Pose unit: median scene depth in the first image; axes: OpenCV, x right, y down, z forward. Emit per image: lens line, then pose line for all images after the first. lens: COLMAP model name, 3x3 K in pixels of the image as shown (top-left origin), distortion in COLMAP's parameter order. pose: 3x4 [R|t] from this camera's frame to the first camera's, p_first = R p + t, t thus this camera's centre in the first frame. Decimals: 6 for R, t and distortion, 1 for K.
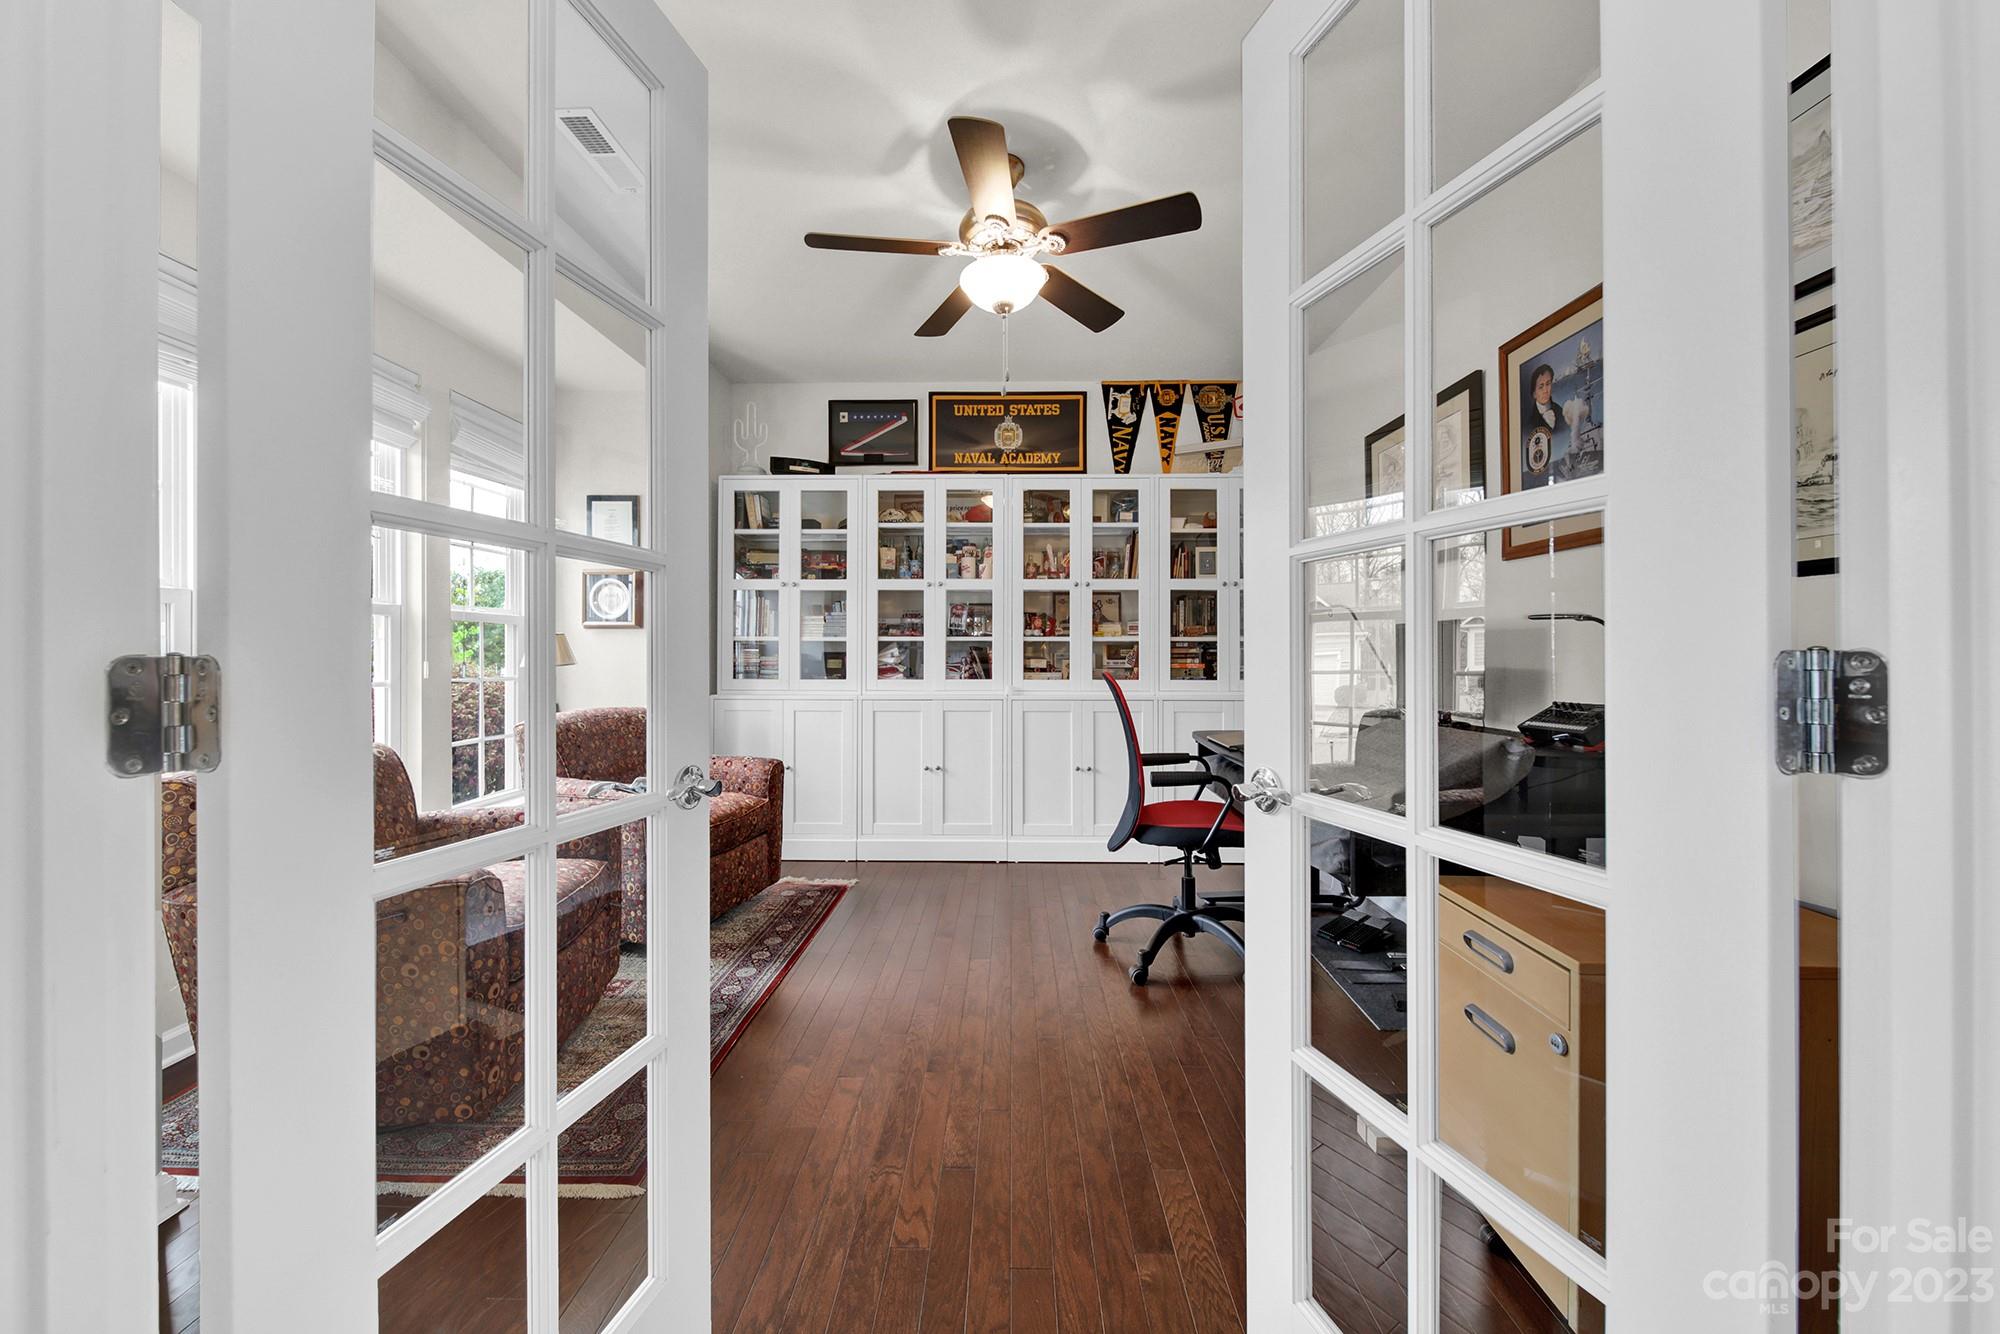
lens RADIAL K [[730.8, 0, 1004.6], [0, 730.8, 656.0], [0, 0, 1]] dist [-0.006611, -0.000649]
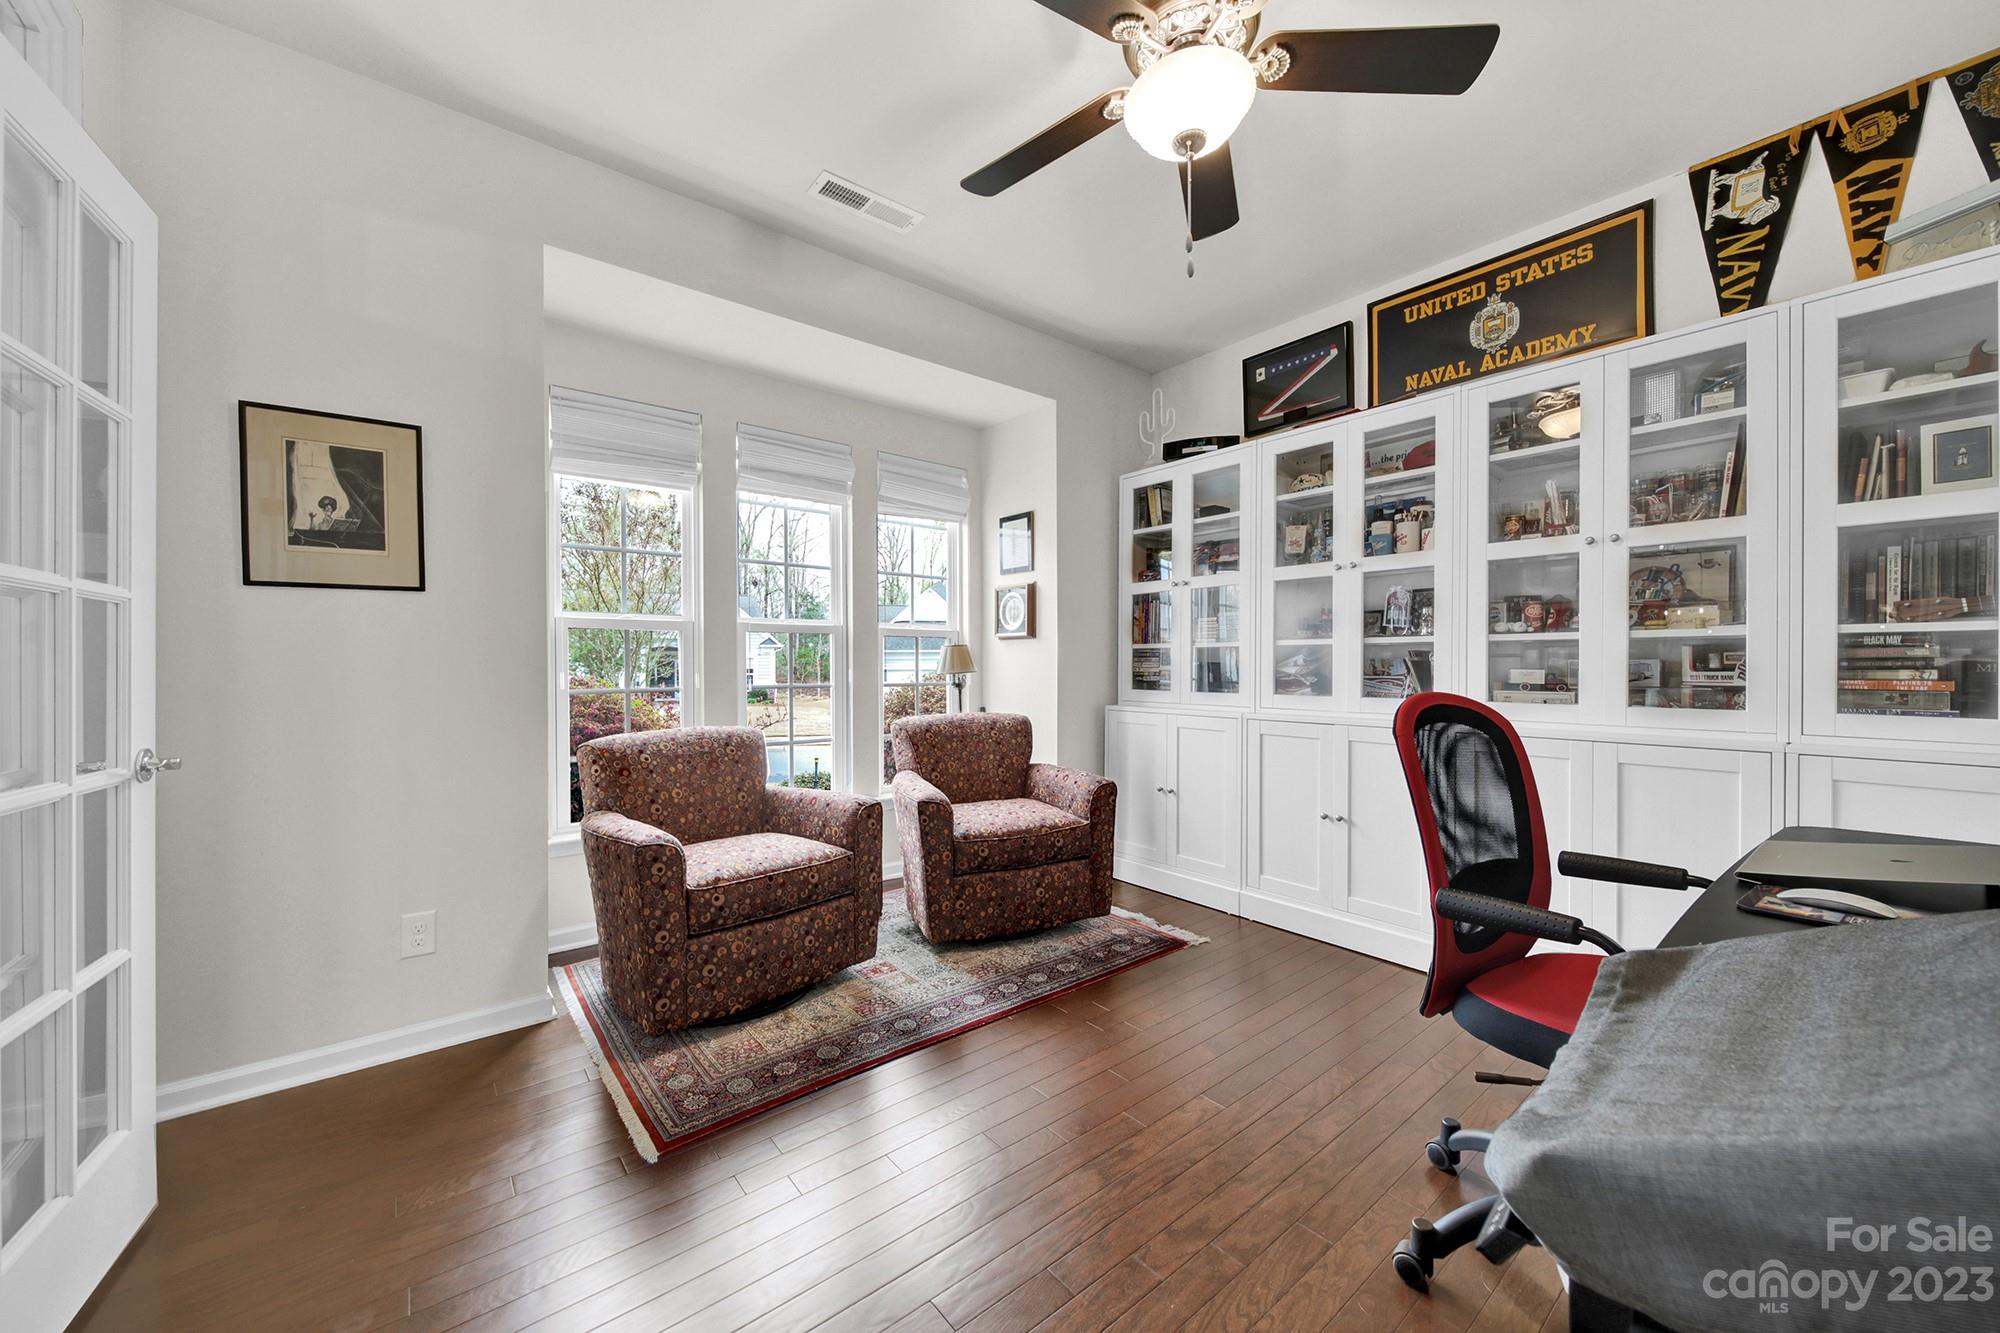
lens RADIAL K [[730.8, 0, 998.0], [0, 730.8, 668.1], [0, 0, 1]] dist [-0.006611, -0.000649]
pose [[0.633146, 0.002788, -0.774027, 0.241462], [0.000294, 0.999993, 0.003843, 0.000721], [0.774032, -0.002661, 0.633141, 0.262895]]
